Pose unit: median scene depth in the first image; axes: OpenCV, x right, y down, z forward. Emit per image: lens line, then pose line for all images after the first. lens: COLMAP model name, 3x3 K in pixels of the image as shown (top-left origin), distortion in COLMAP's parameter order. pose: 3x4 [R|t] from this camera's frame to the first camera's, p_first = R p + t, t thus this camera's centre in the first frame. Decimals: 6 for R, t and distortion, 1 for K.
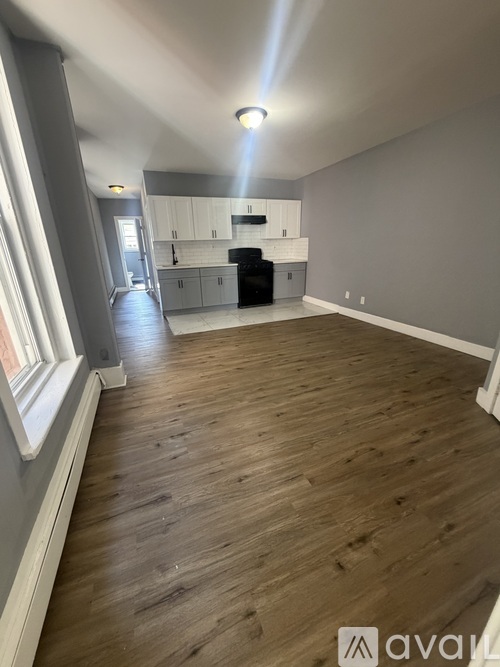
lens RADIAL K [[266.4, 0, 250.0], [0, 266.4, 333.5], [0, 0, 1]] dist [-0.000349, -0.000054]
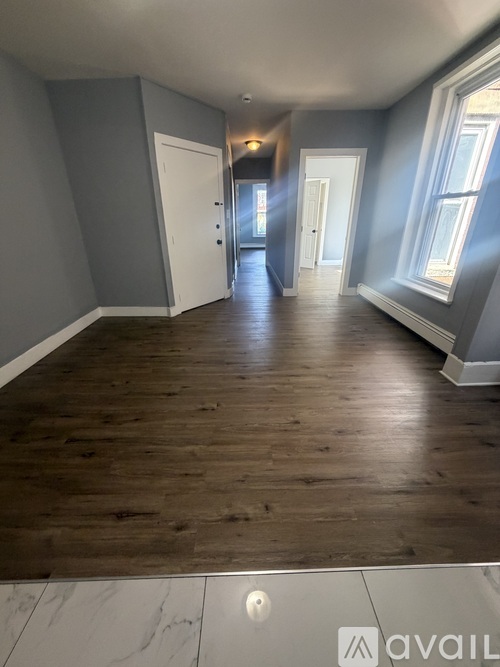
lens RADIAL K [[266.4, 0, 250.0], [0, 266.4, 333.5], [0, 0, 1]] dist [-0.000349, -0.000054]
pose [[-0.931995, -0.112569, 0.344548, -0.081797], [0.148260, 0.749012, 0.645756, -0.279123], [-0.330763, 0.652924, -0.681386, 0.847549]]
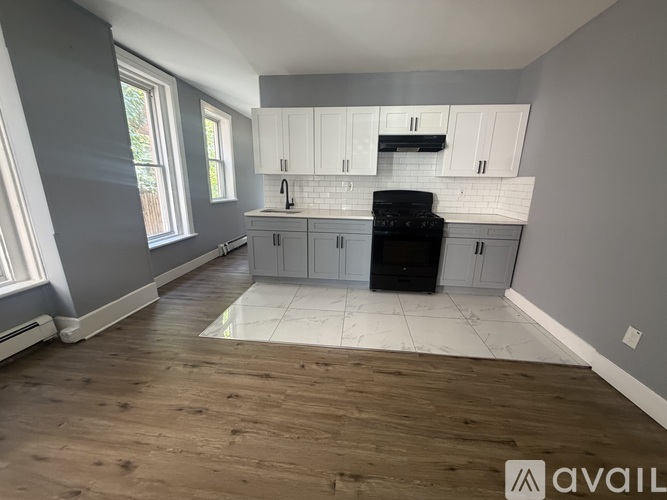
lens RADIAL K [[266.4, 0, 333.5], [0, 266.4, 250.0], [0, 0, 1]] dist [-0.000349, -0.000054]
pose [[0.880397, 0.154064, -0.448516, 0.144489], [-0.187458, 0.981792, -0.030722, -0.157319], [0.435616, 0.111125, 0.893247, 0.456617]]
